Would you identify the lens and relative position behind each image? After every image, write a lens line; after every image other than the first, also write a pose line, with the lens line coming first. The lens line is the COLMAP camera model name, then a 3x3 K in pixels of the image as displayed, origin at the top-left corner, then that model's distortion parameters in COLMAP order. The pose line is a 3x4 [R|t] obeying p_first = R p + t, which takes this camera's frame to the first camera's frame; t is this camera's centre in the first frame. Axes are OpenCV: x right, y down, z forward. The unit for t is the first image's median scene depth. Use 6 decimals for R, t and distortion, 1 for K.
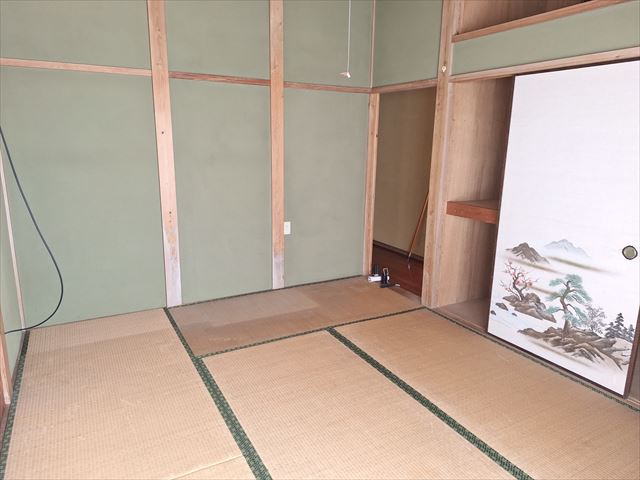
lens RADIAL K [[449.4, 0, 325.4], [0, 449.4, 237.4], [0, 0, 1]] dist [0.052709, 0.000030]
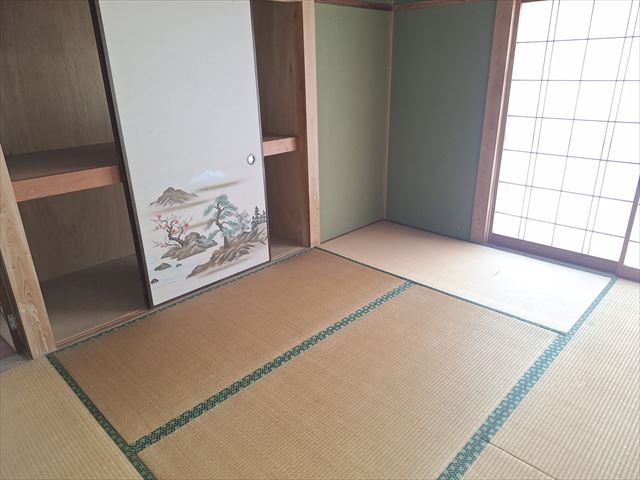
lens RADIAL K [[449.4, 0, 325.4], [0, 449.4, 237.4], [0, 0, 1]] dist [0.052709, 0.000030]
pose [[-0.296817, -0.347759, 0.889361, -0.526686], [0.217687, 0.882170, 0.417598, -0.223013], [-0.929791, 0.317553, -0.186140, 0.952258]]
